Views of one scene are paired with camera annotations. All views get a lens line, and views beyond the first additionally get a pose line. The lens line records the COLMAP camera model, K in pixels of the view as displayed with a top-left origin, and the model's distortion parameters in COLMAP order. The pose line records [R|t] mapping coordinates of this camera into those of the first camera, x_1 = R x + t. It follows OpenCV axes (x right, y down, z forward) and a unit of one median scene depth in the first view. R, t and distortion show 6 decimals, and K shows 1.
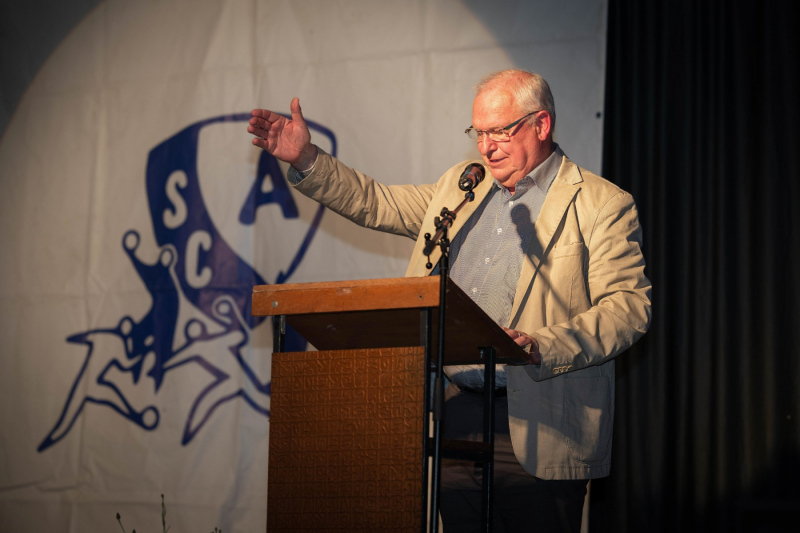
lens RADIAL K [[2722.9, 0, 400.0], [0, 2722.9, 266.5], [0, 0, 1]] dist [-0.030098, 0.491218]
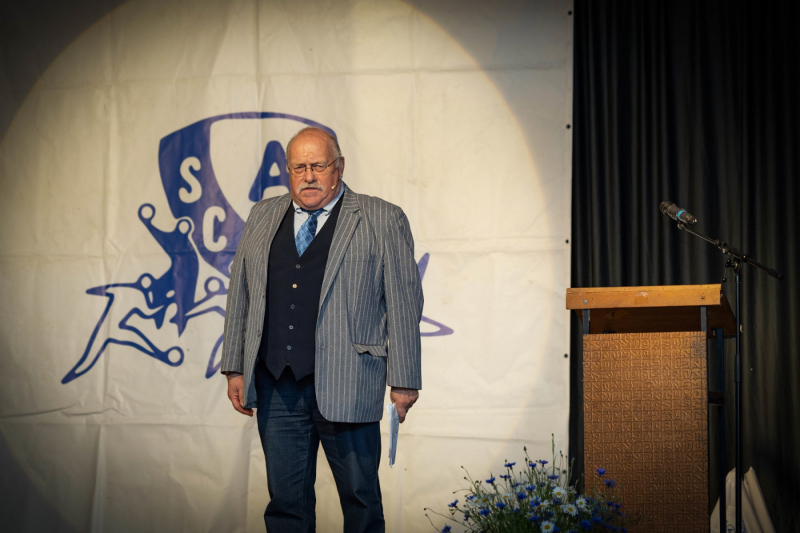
lens RADIAL K [[2926.8, 0, 400.0], [0, 2926.8, 266.5], [0, 0, 1]] dist [-0.108158, -0.145907]
pose [[0.955162, -0.005389, 0.296034, -0.391805], [-0.009581, 0.998748, 0.049093, -0.052336], [-0.295928, -0.049728, 0.953915, -0.306526]]
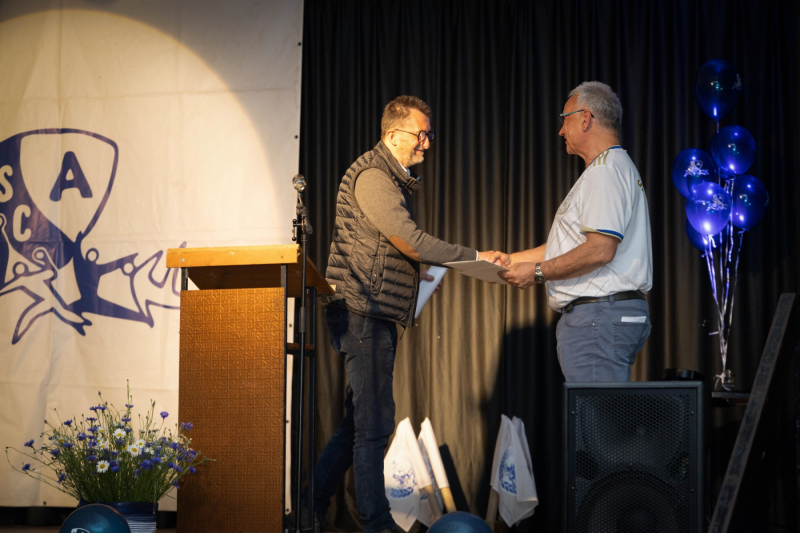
lens RADIAL K [[1820.2, 0, 400.0], [0, 1820.2, 266.5], [0, 0, 1]] dist [0.054969, -0.055990]
pose [[0.969955, 0.003797, 0.243253, -0.118013], [-0.010780, 0.999567, 0.027379, -0.008689], [-0.243044, -0.029179, 0.969576, -0.050672]]
